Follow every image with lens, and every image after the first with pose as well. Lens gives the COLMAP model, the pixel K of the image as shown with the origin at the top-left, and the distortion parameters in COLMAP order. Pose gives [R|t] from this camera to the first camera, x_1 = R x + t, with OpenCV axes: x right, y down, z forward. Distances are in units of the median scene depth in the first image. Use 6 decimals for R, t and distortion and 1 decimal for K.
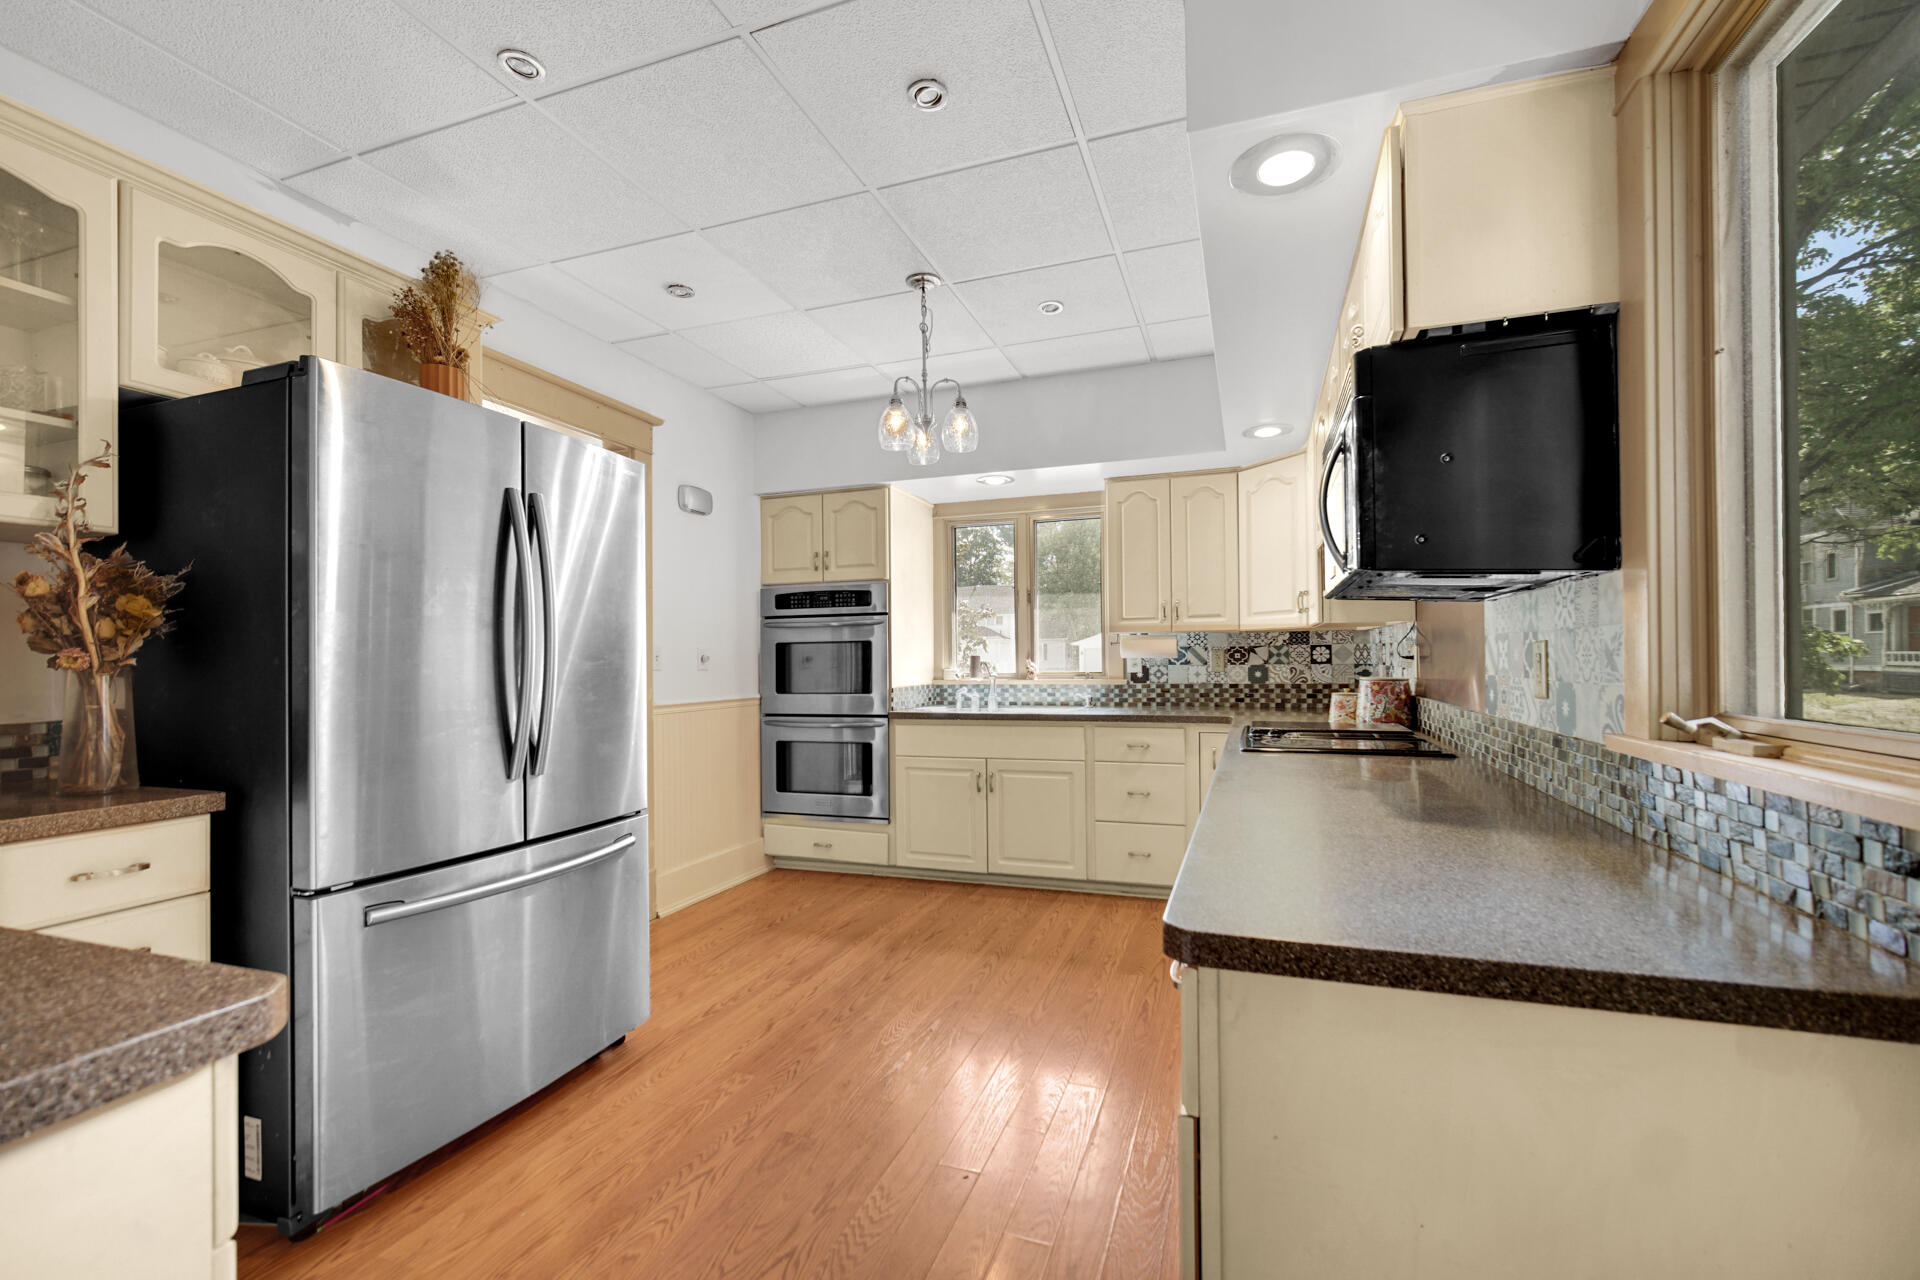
lens RADIAL K [[786.4, 0, 967.1], [0, 786.4, 654.3], [0, 0, 1]] dist [-0.000375, -0.000026]
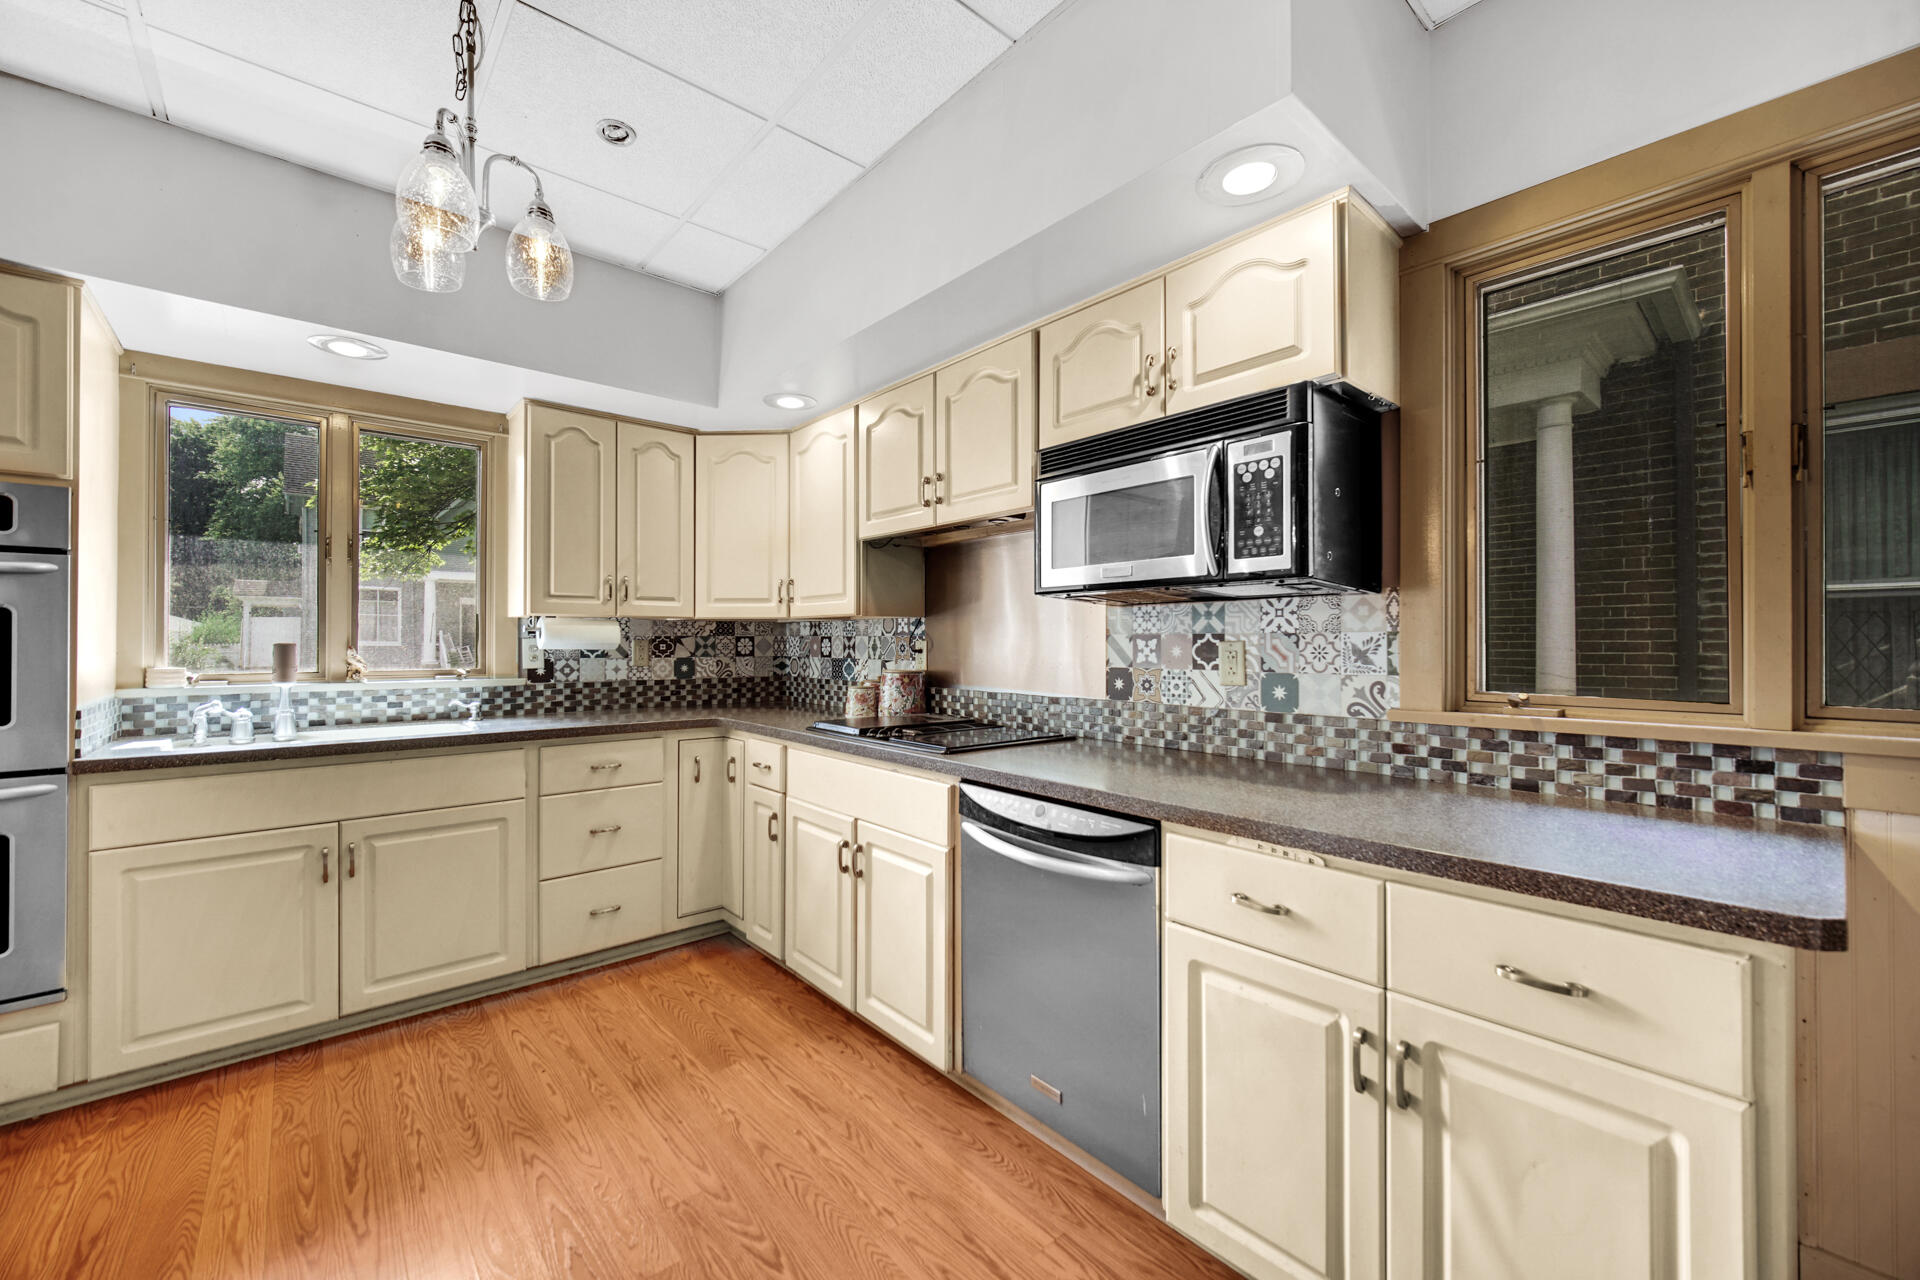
lens RADIAL K [[783.2, 0, 960.0], [0, 783.2, 640.0], [0, 0, 1]] dist [-0.000120, 0.000035]
pose [[0.493395, 0.014453, 0.869685, -0.245622], [-0.010353, 0.999889, -0.010743, -0.000039], [-0.869744, -0.003703, 0.493490, 0.303792]]
